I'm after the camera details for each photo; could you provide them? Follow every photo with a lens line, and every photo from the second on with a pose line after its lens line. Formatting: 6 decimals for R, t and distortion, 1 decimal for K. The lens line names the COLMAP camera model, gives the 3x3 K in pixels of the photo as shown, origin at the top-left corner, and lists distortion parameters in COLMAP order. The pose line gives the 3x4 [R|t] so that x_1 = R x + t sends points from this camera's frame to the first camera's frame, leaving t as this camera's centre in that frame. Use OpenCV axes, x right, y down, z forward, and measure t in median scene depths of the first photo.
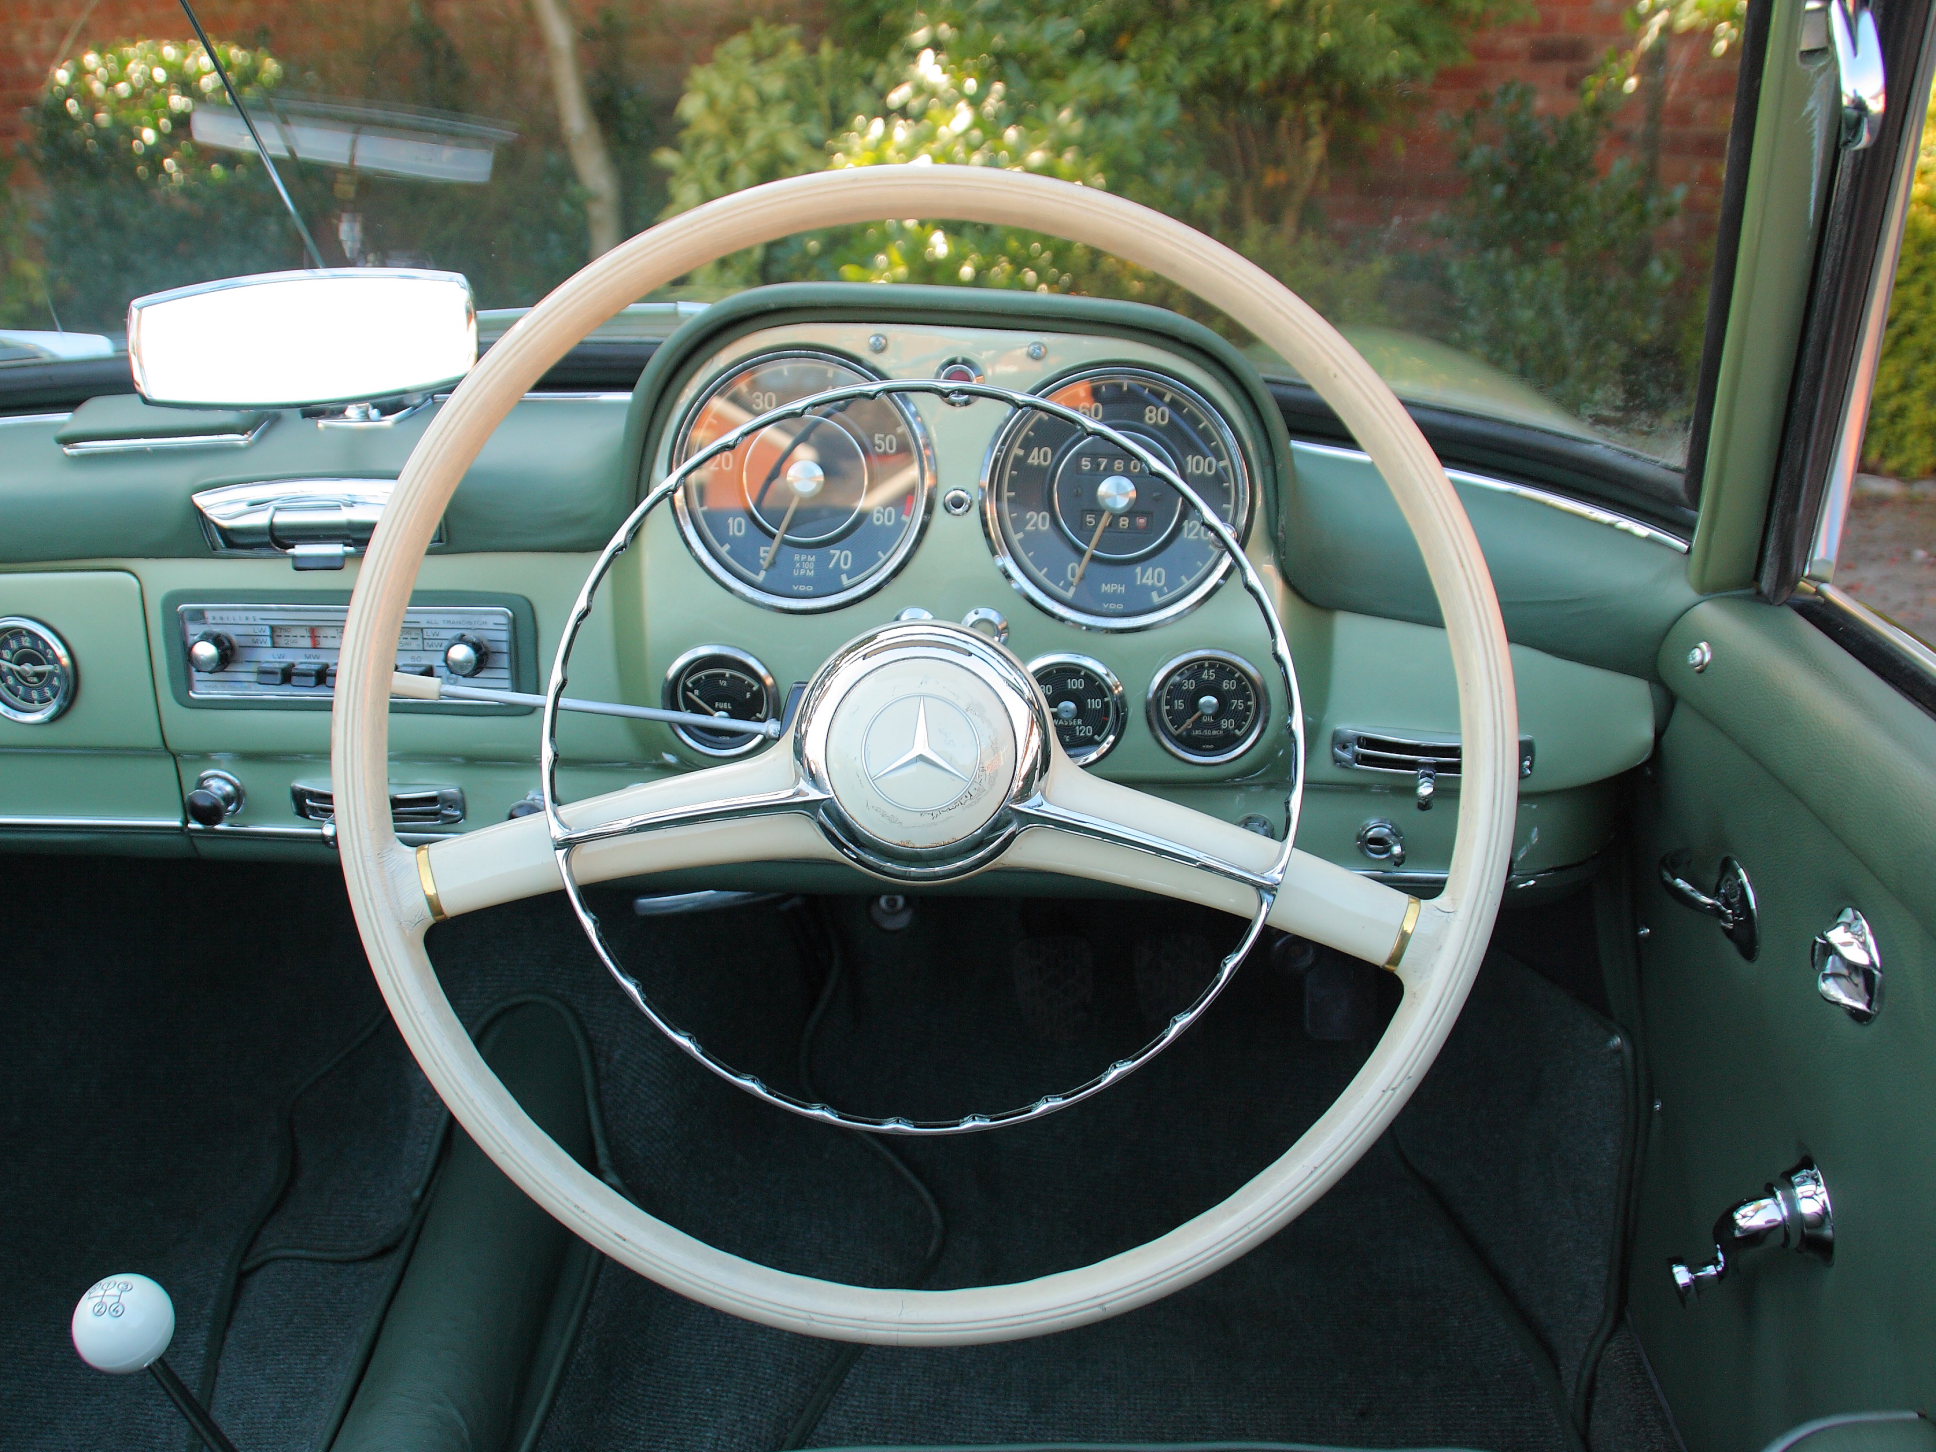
lens RADIAL K [[1972.0, 0, 964.4], [0, 1972.0, 793.0], [0, 0, 1]] dist [-0.149137, 0.098054]
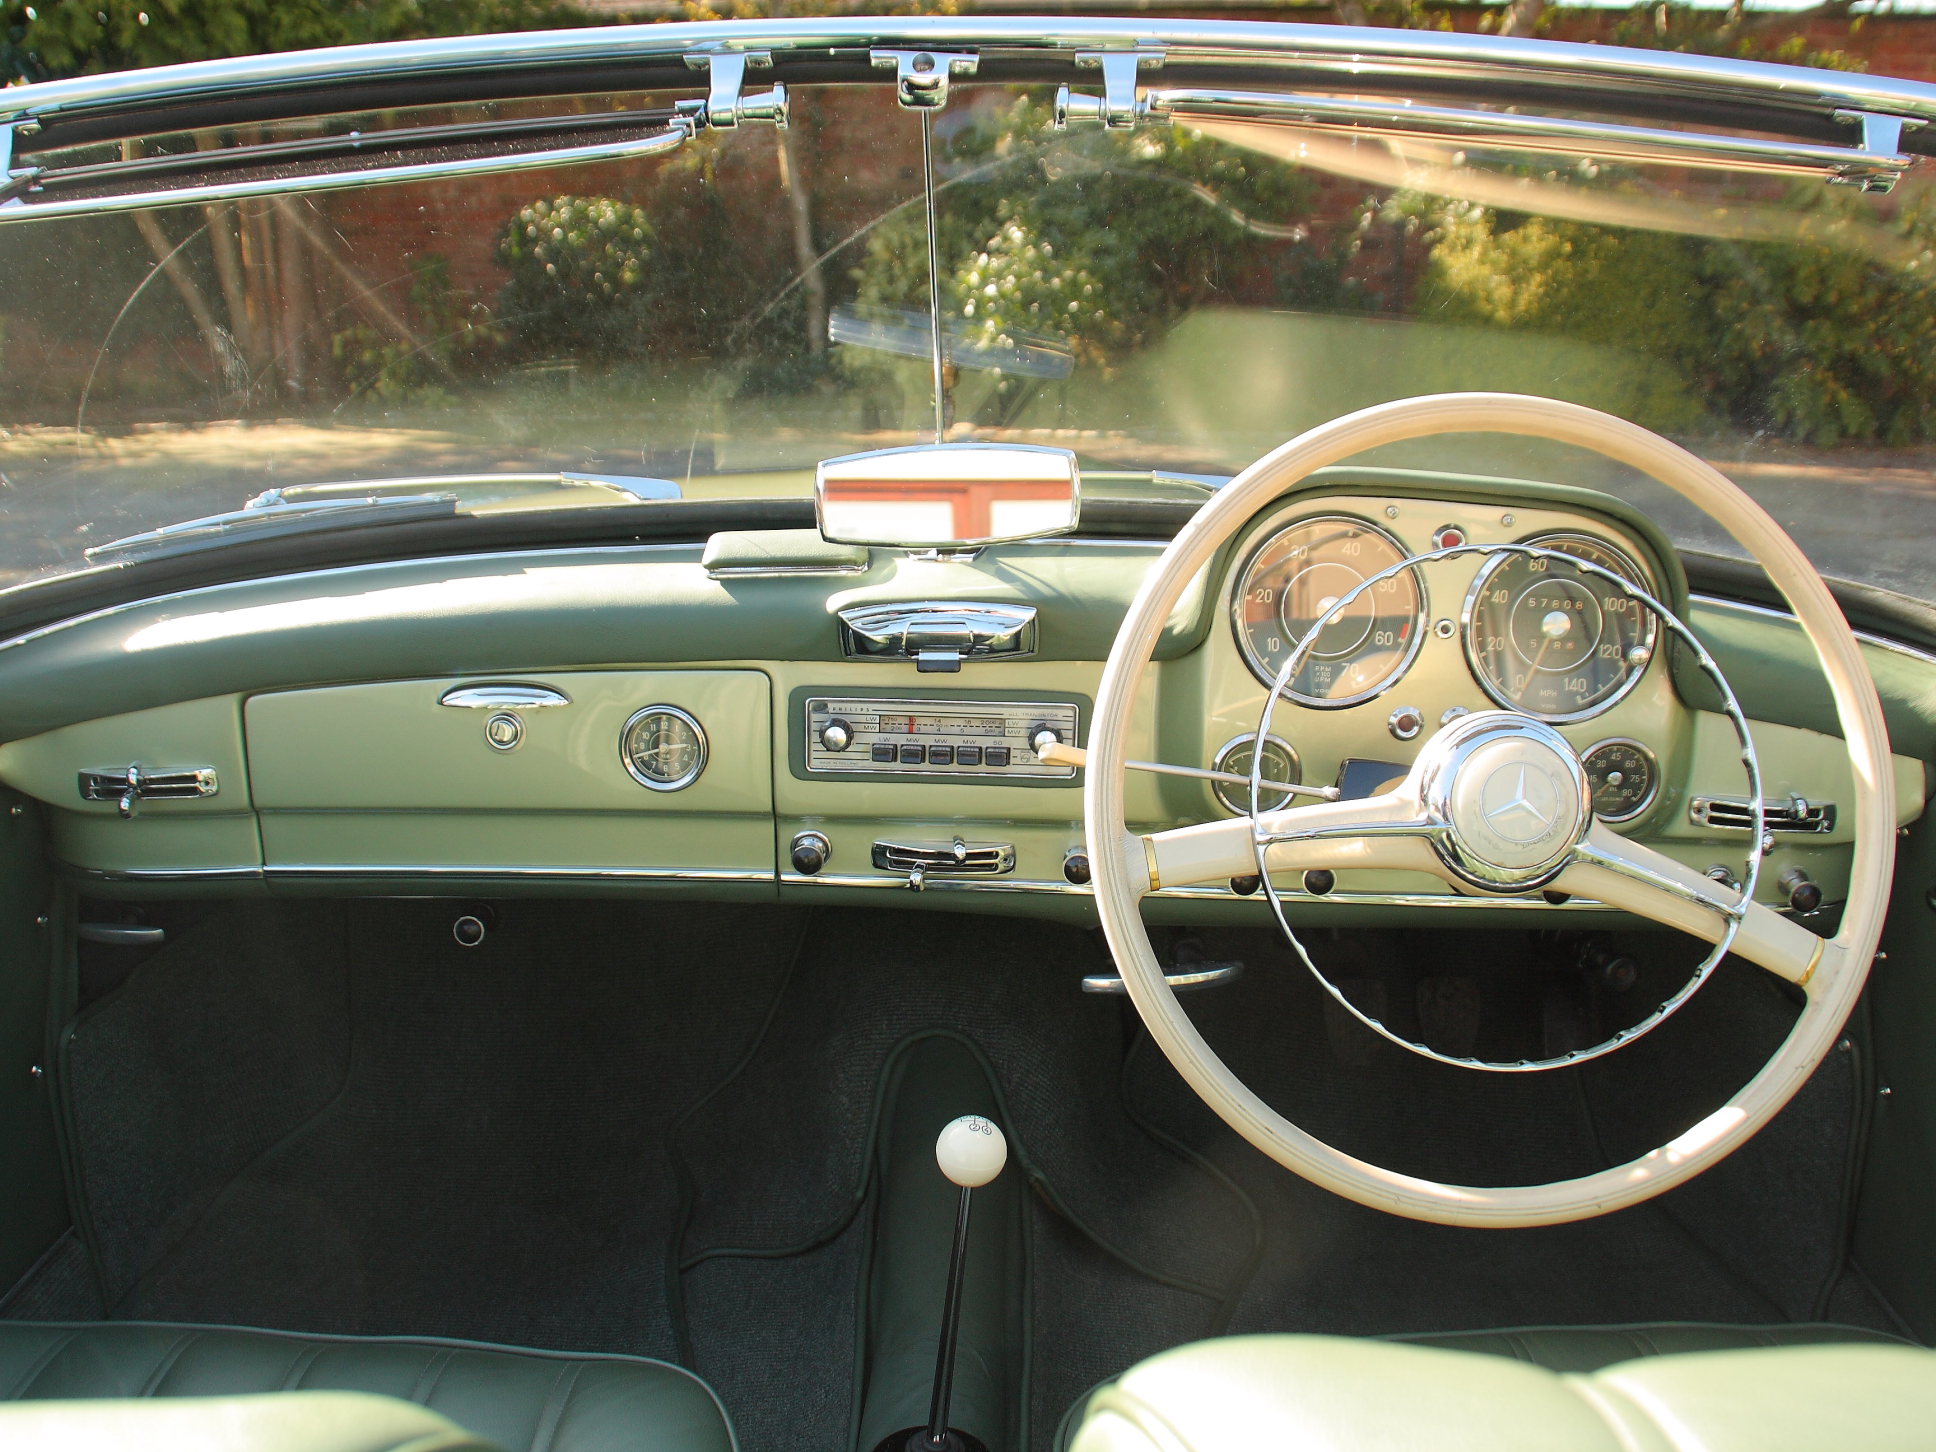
lens RADIAL K [[1972.0, 0, 964.4], [0, 1972.0, 793.0], [0, 0, 1]] dist [-0.149137, 0.098054]
pose [[0.998042, 0.003940, 0.062422, -0.393558], [-0.000026, 0.998040, -0.062572, 0.047307], [-0.062546, 0.062448, 0.996086, -0.301527]]
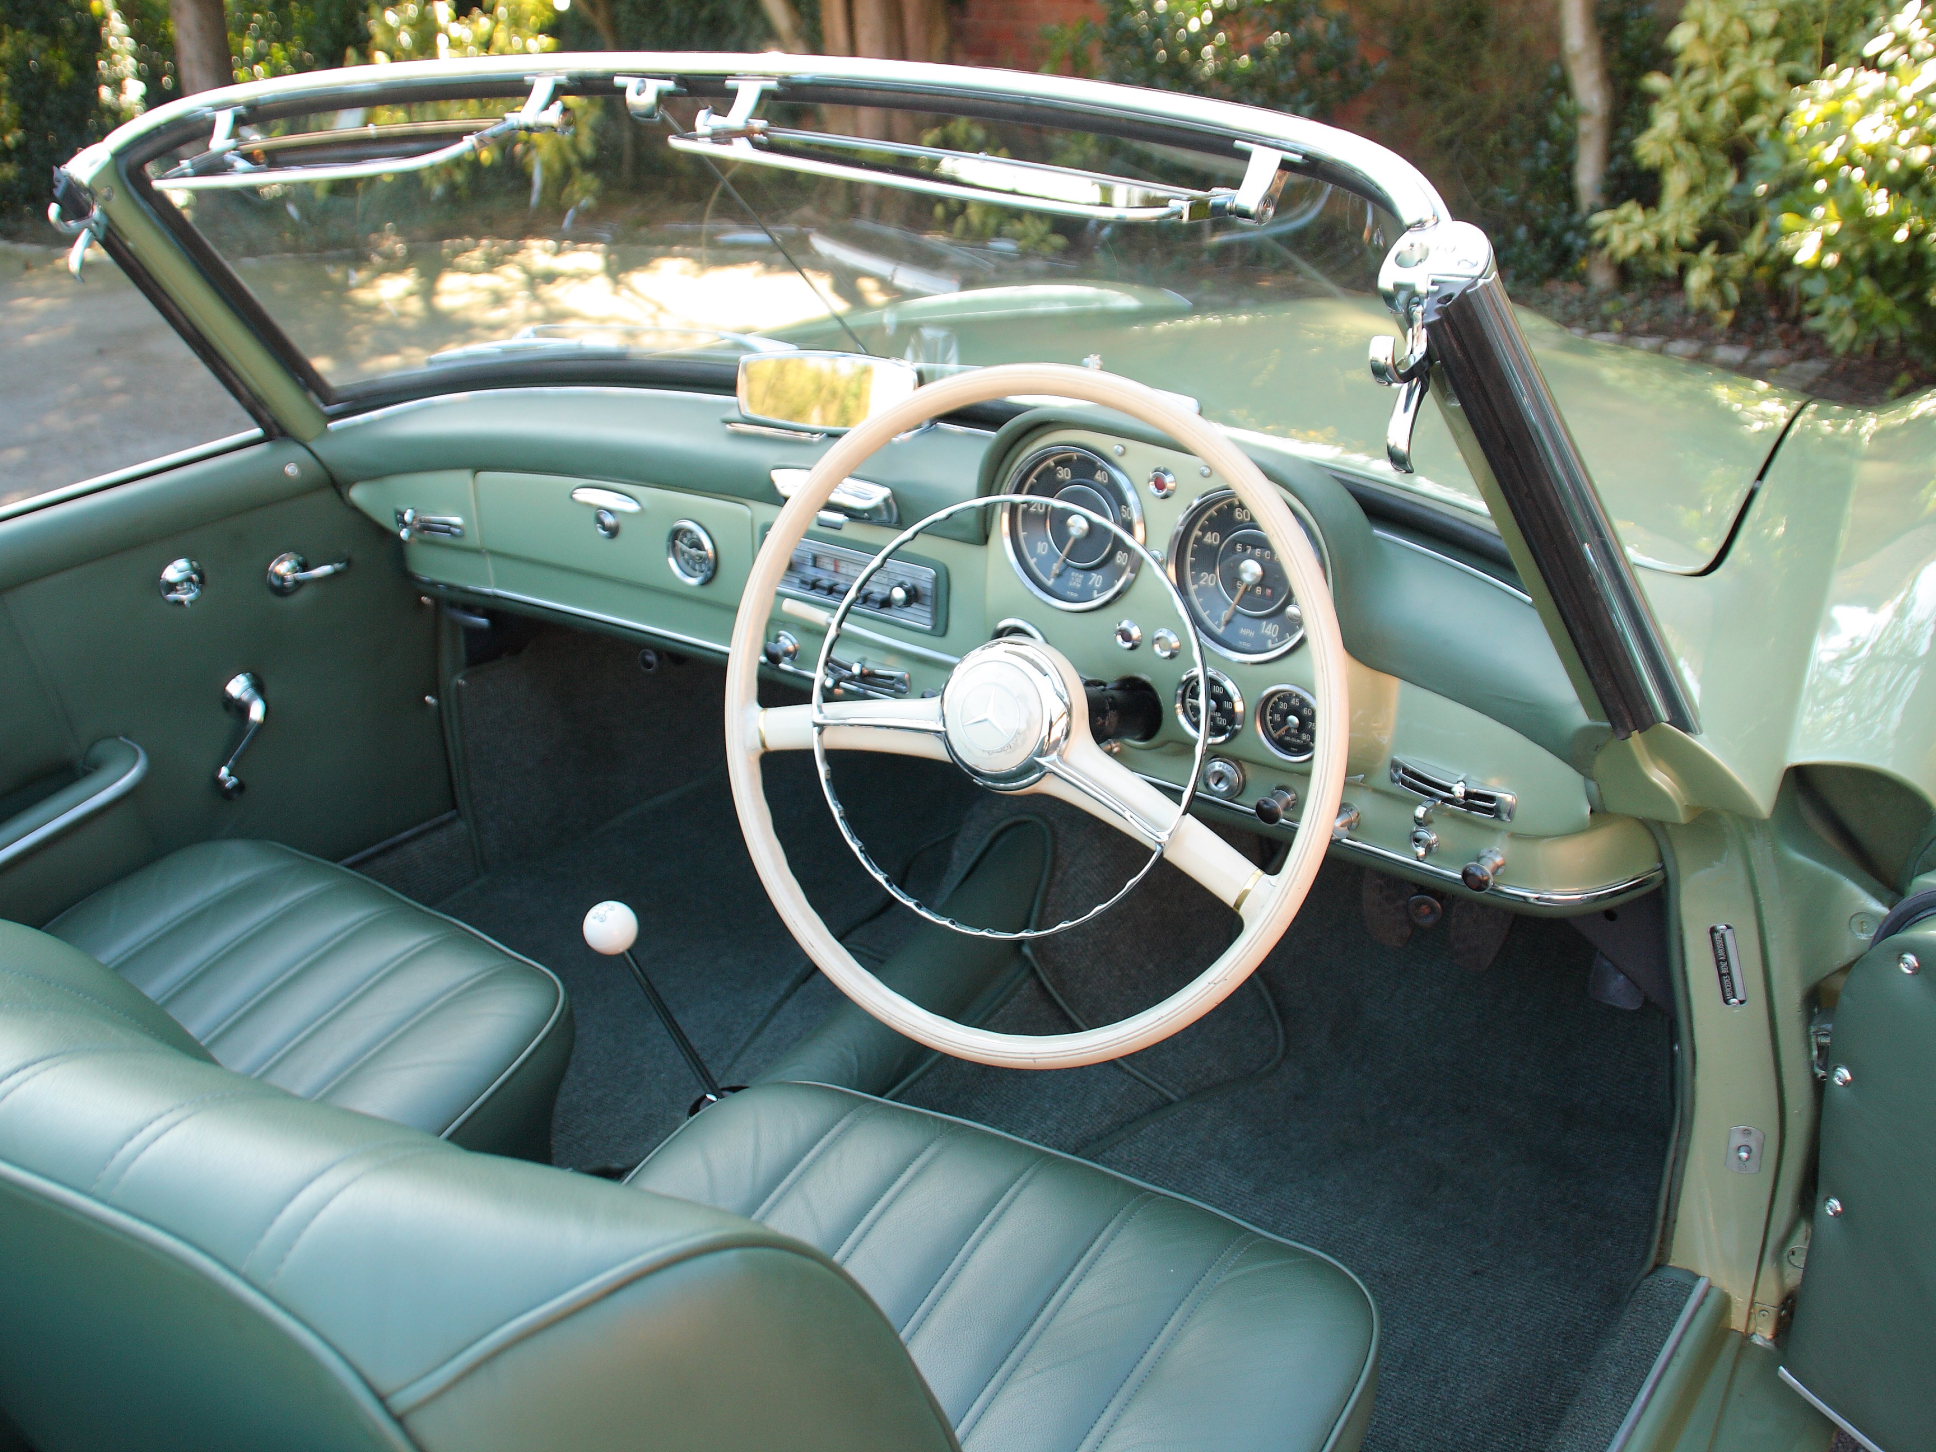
lens RADIAL K [[1972.0, 0, 964.4], [0, 1972.0, 793.0], [0, 0, 1]] dist [-0.149137, 0.098054]
pose [[0.844863, 0.225311, -0.485224, 0.616982], [-0.184343, 0.974050, 0.131320, -0.135082], [0.502220, -0.021499, 0.864473, -0.384752]]
